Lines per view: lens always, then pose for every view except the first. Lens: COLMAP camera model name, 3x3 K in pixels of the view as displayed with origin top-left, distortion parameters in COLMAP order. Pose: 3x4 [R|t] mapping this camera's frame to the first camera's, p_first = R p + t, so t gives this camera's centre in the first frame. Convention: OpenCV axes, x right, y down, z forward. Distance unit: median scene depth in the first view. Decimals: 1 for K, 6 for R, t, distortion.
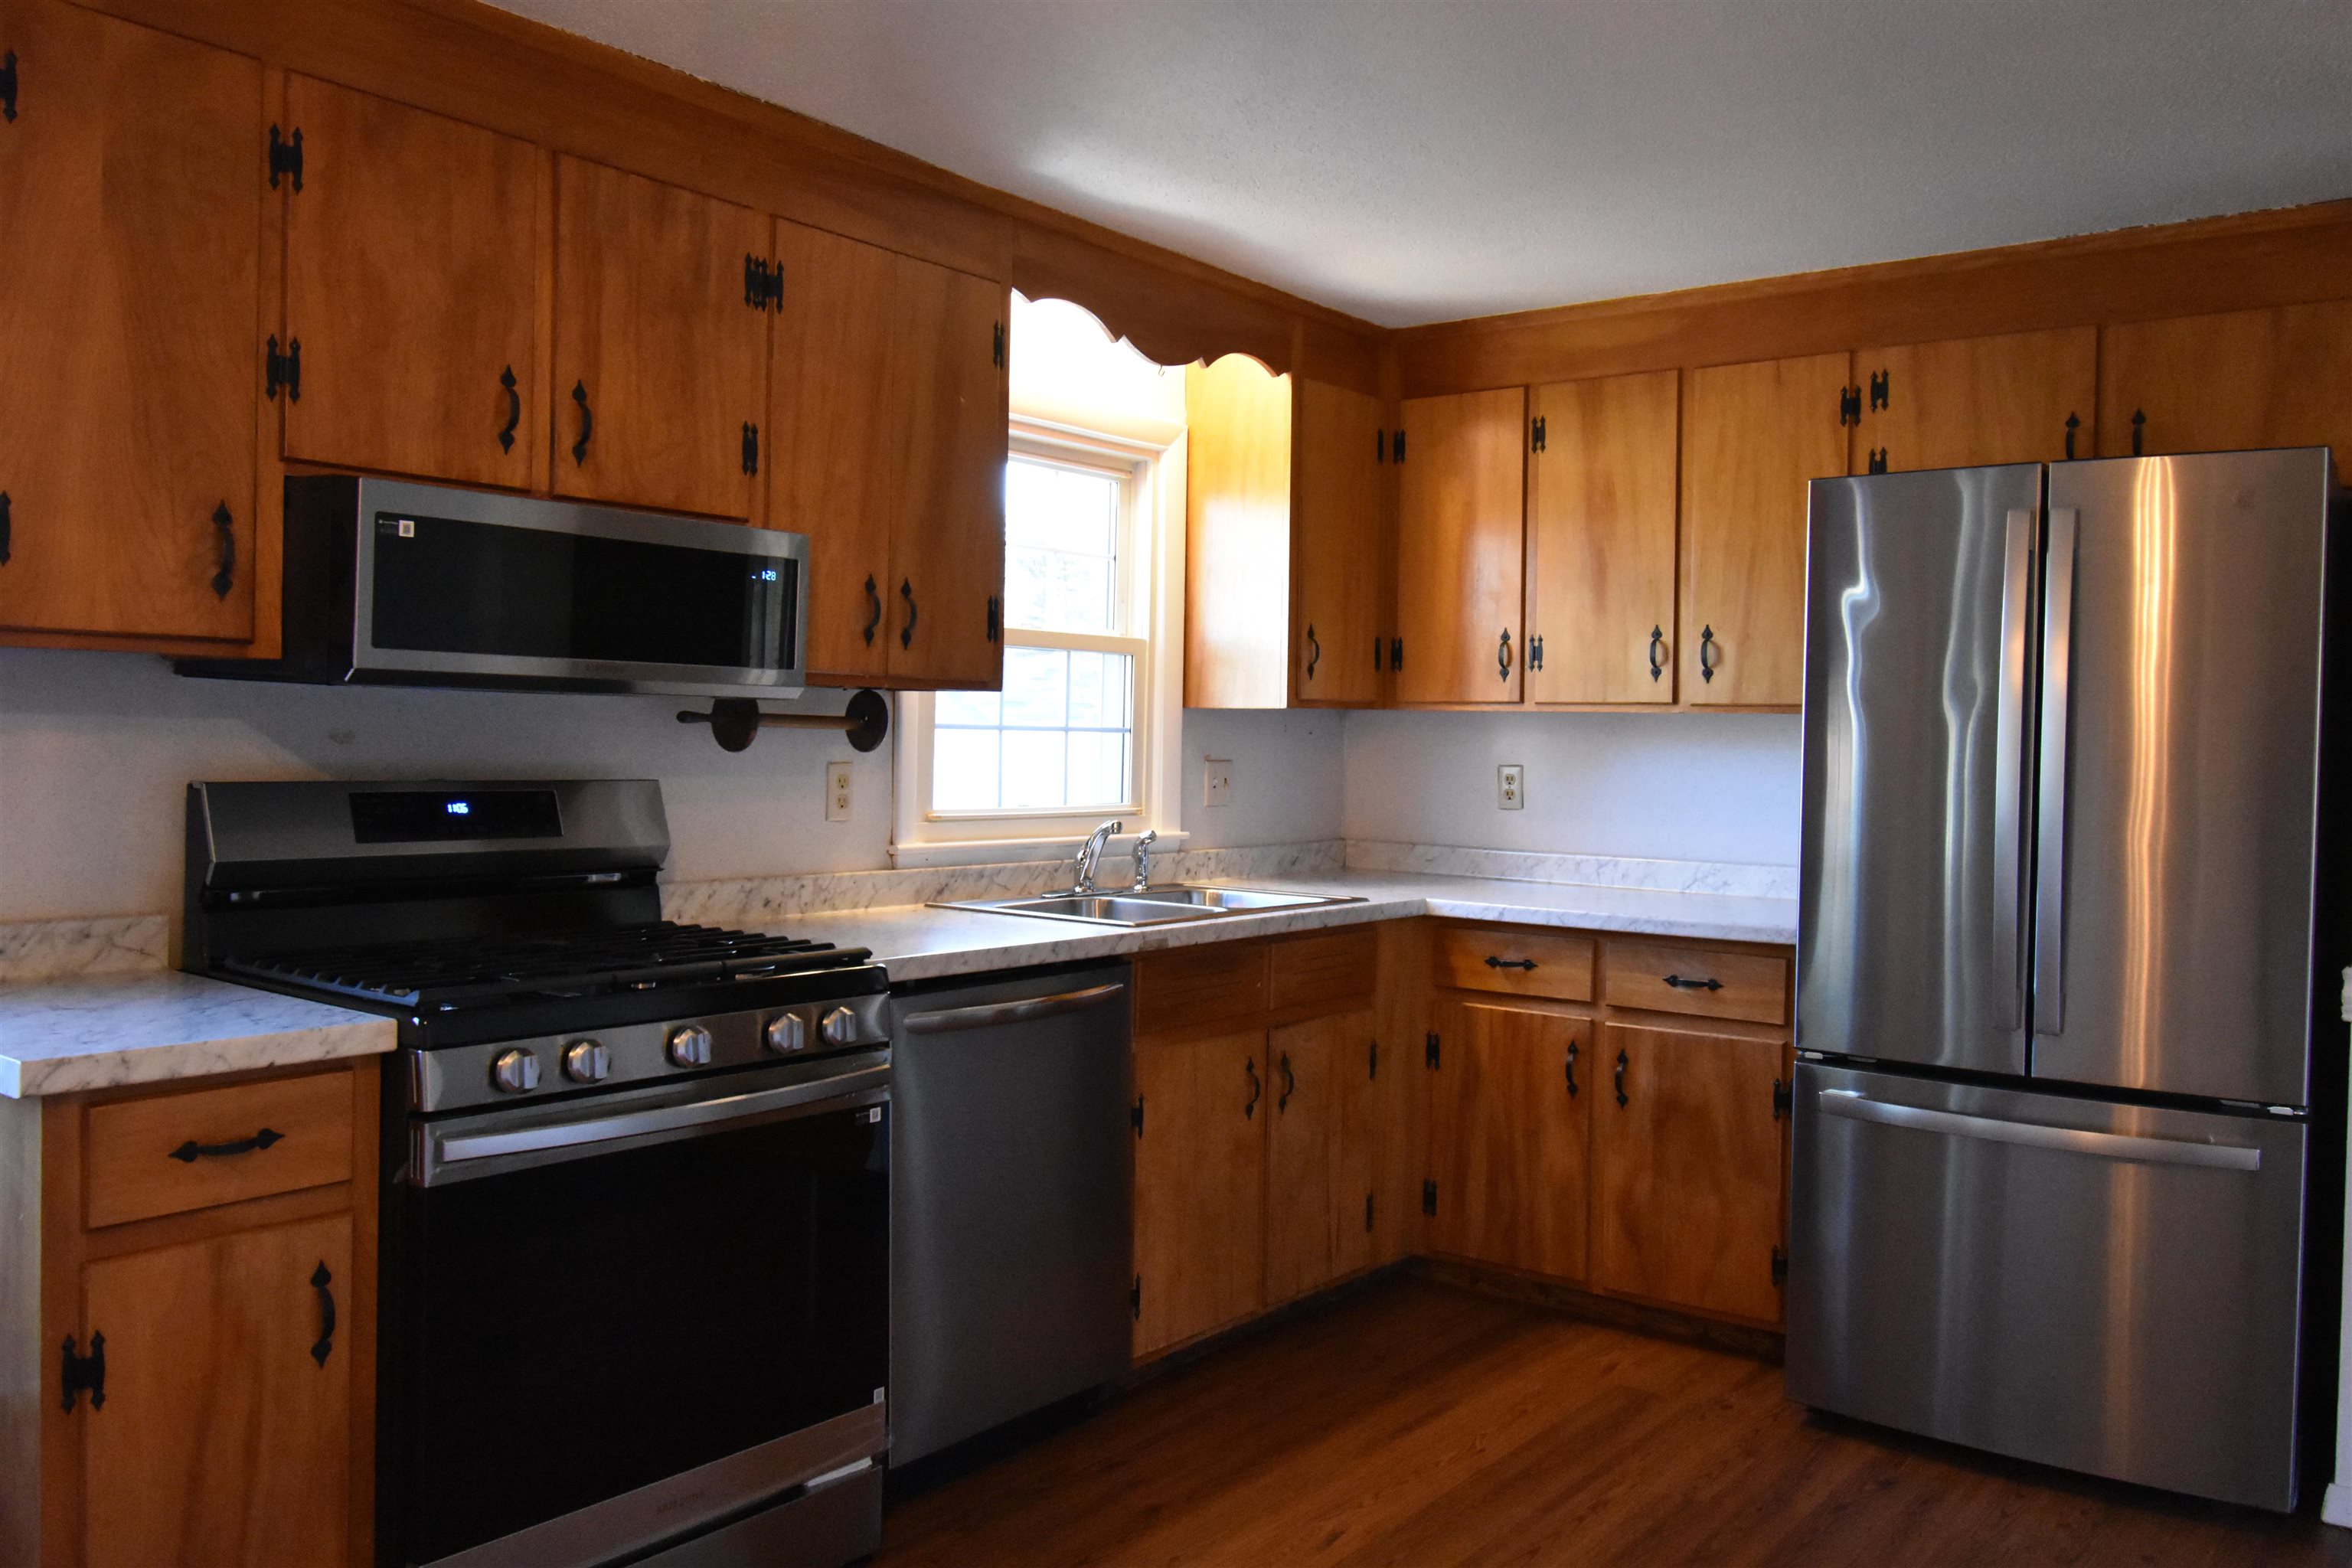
lens RADIAL K [[1843.6, 0, 1183.7], [0, 1843.6, 775.9], [0, 0, 1]] dist [0.003225, -0.018493]
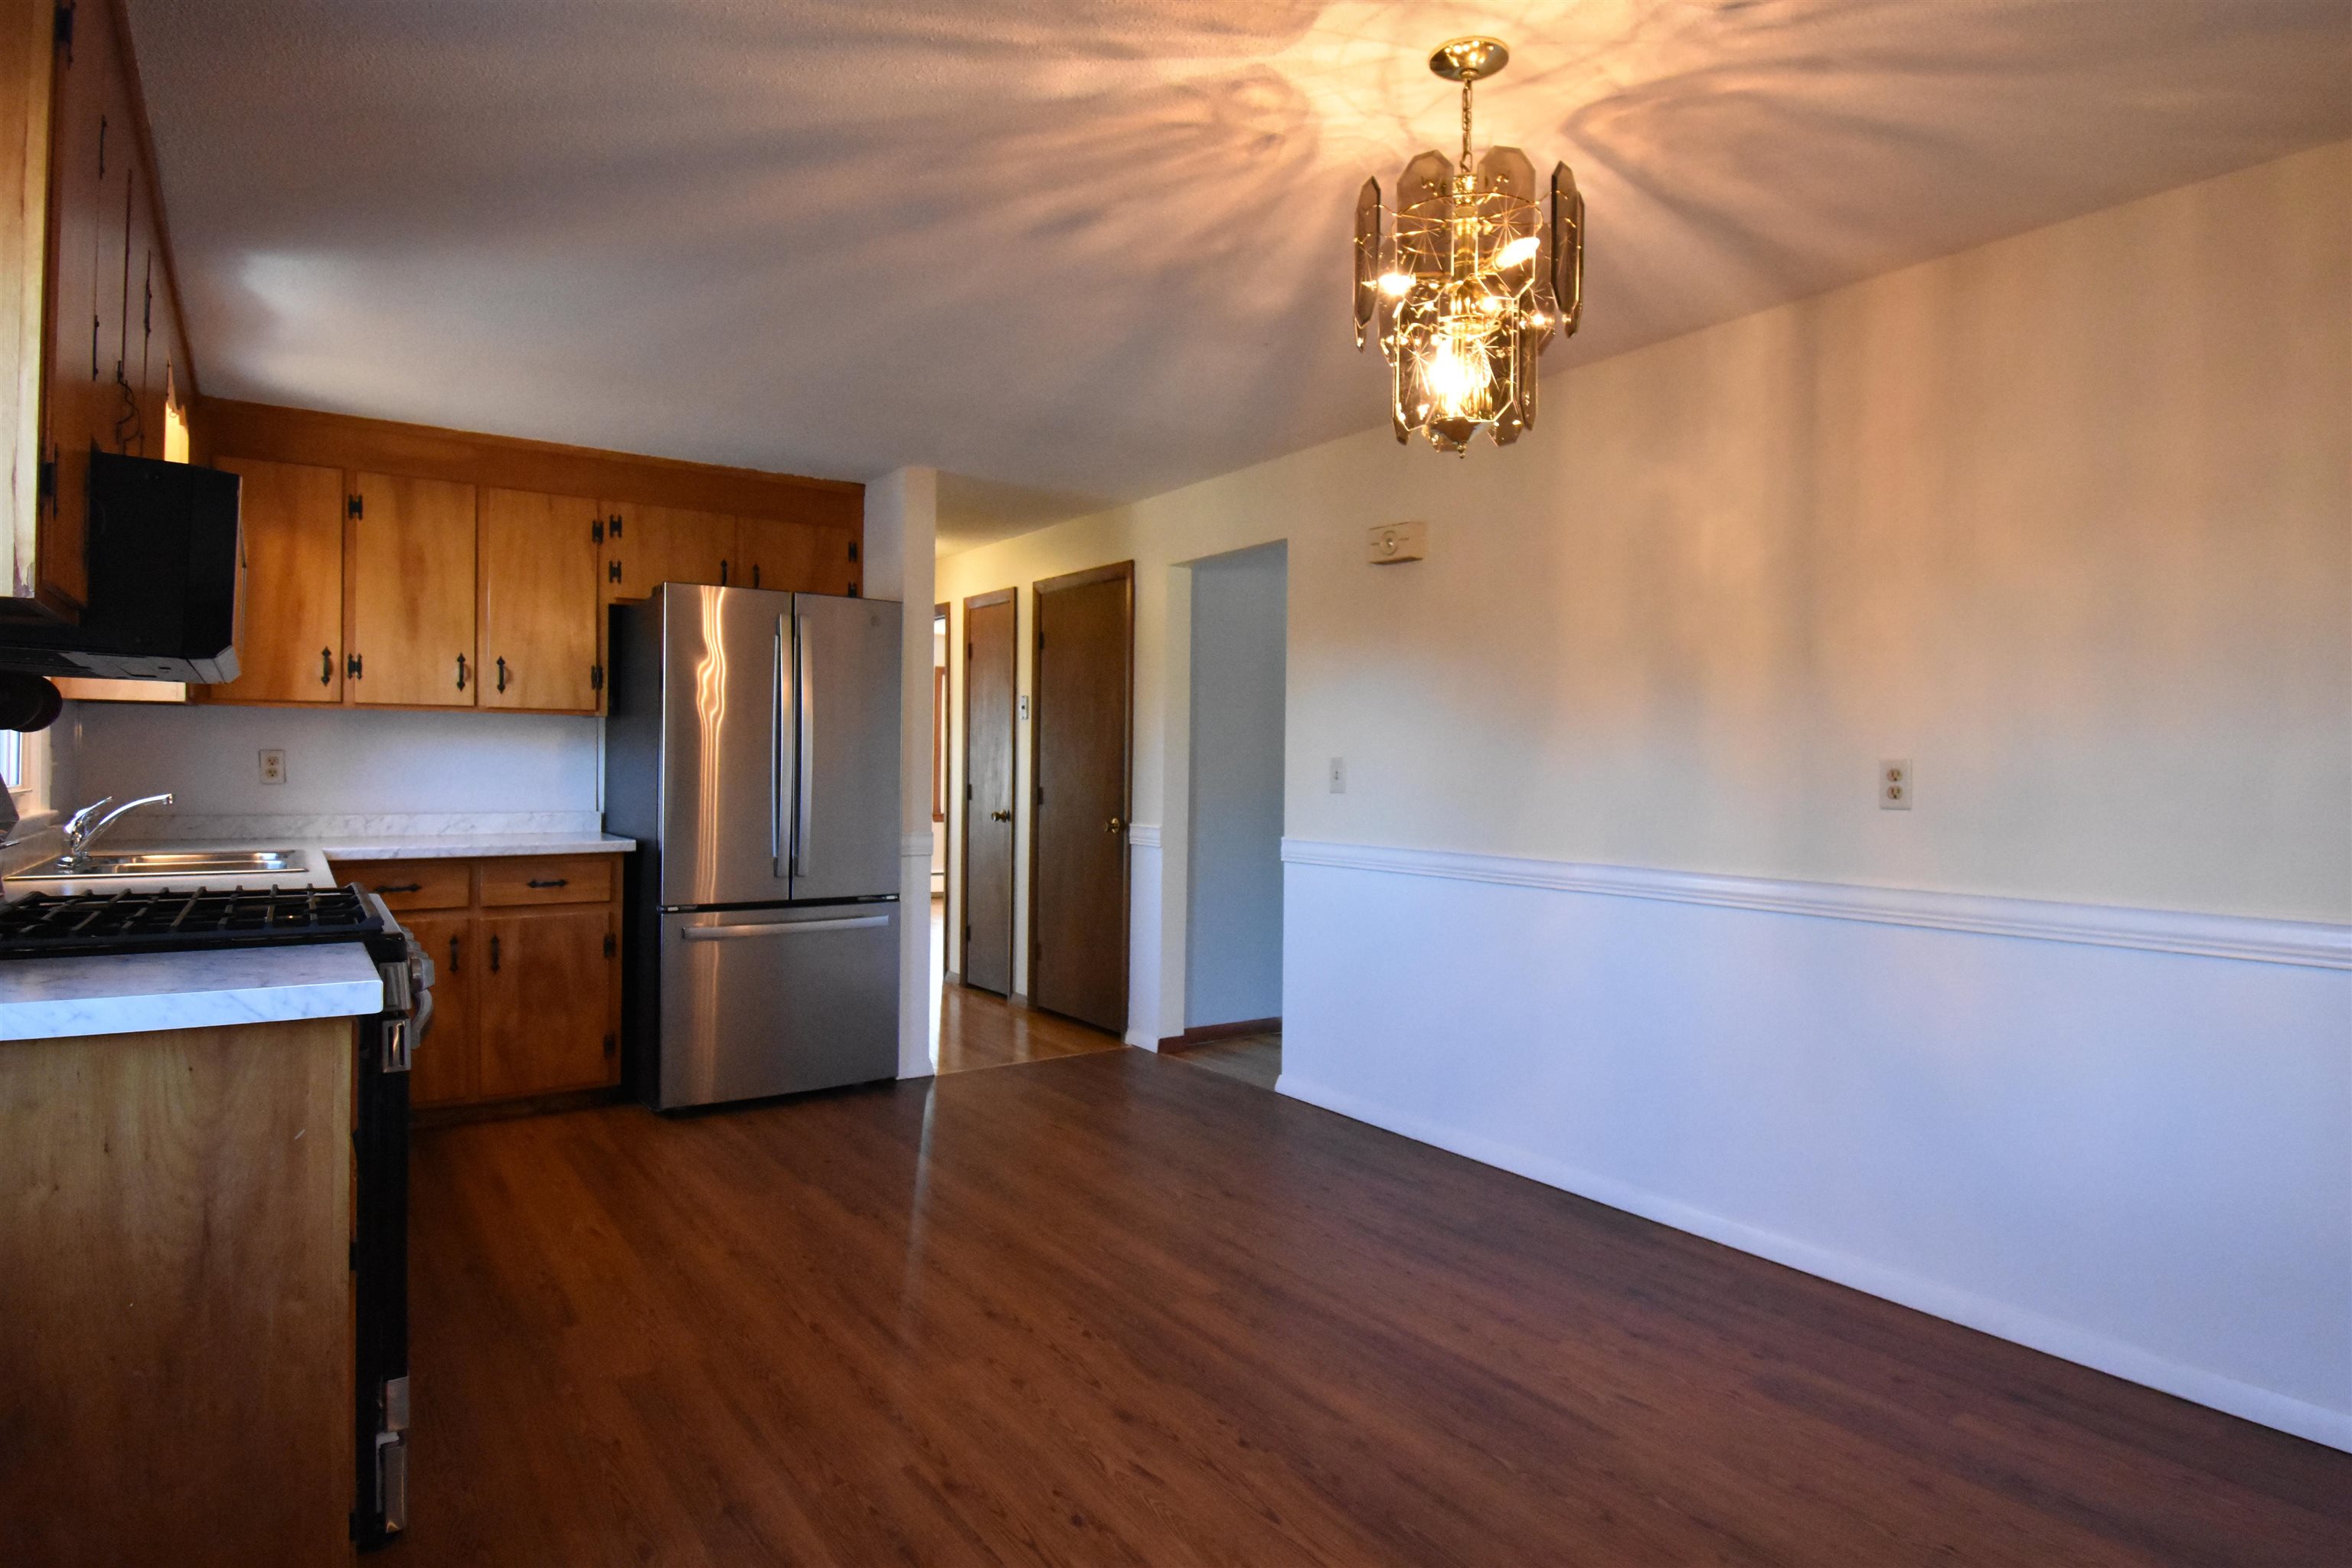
lens RADIAL K [[1318.2, 0, 1198.6], [0, 1318.2, 766.6], [0, 0, 1]] dist [-0.000555, -0.000842]
pose [[0.300043, -0.015316, 0.953803, -0.670460], [0.018267, 0.999780, 0.010307, 0.010960], [-0.953751, 0.014331, 0.300256, 0.132871]]
